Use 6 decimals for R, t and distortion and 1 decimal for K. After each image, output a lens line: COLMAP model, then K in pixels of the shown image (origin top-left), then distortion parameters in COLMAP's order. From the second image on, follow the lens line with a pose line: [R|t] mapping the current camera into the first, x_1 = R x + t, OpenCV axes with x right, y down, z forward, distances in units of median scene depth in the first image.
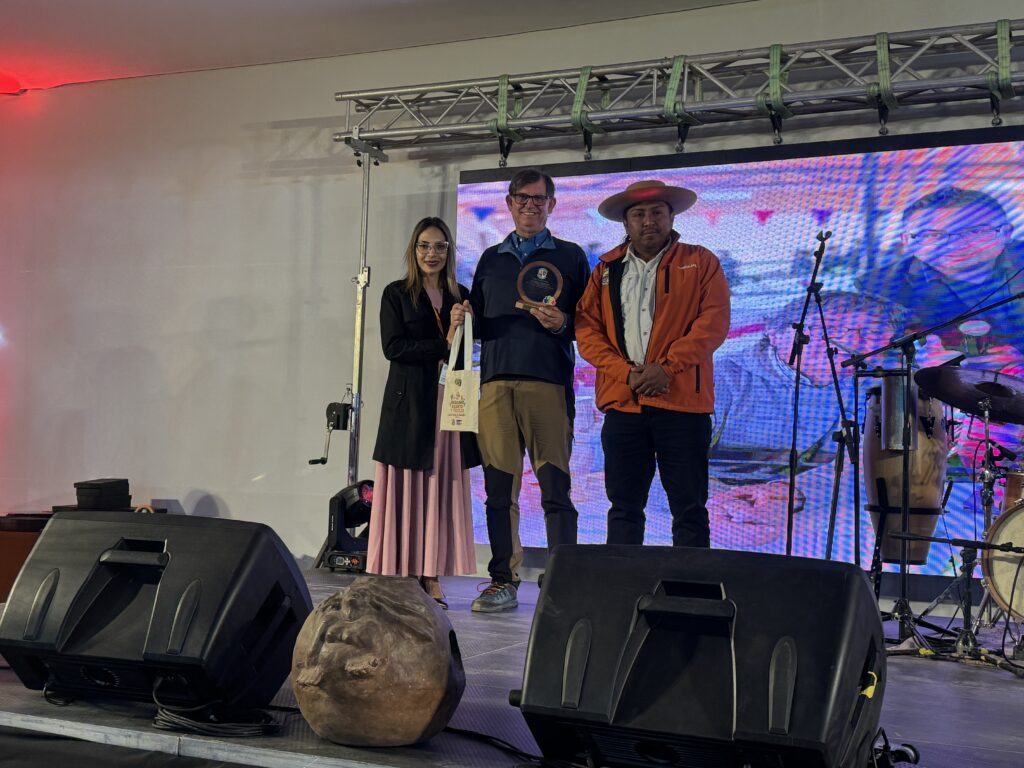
lens RADIAL K [[1301.1, 0, 446.1], [0, 1301.1, 384.2], [0, 0, 1]] dist [0.210172, -0.458531]
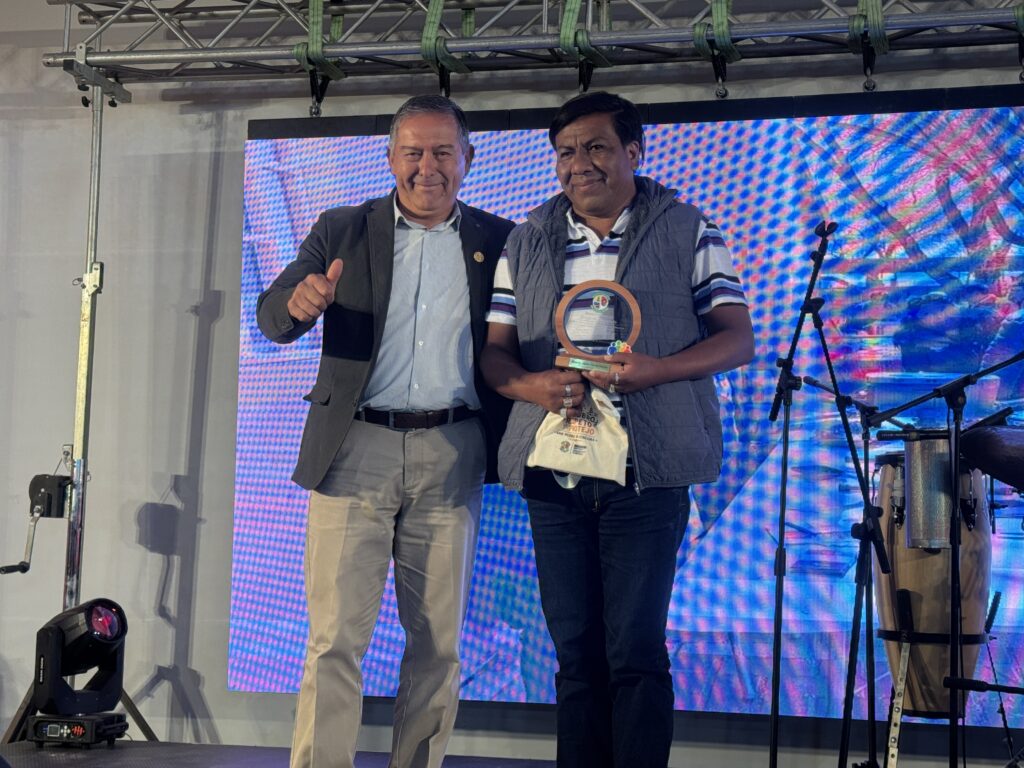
lens RADIAL K [[1760.0, 0, 513.9], [0, 1760.0, 380.9], [0, 0, 1]] dist [0.144772, 0.046986]
pose [[0.980611, 0.006937, 0.195840, -0.033844], [-0.001029, 0.999542, -0.030255, -0.006006], [-0.195960, 0.029467, 0.980169, 0.115776]]
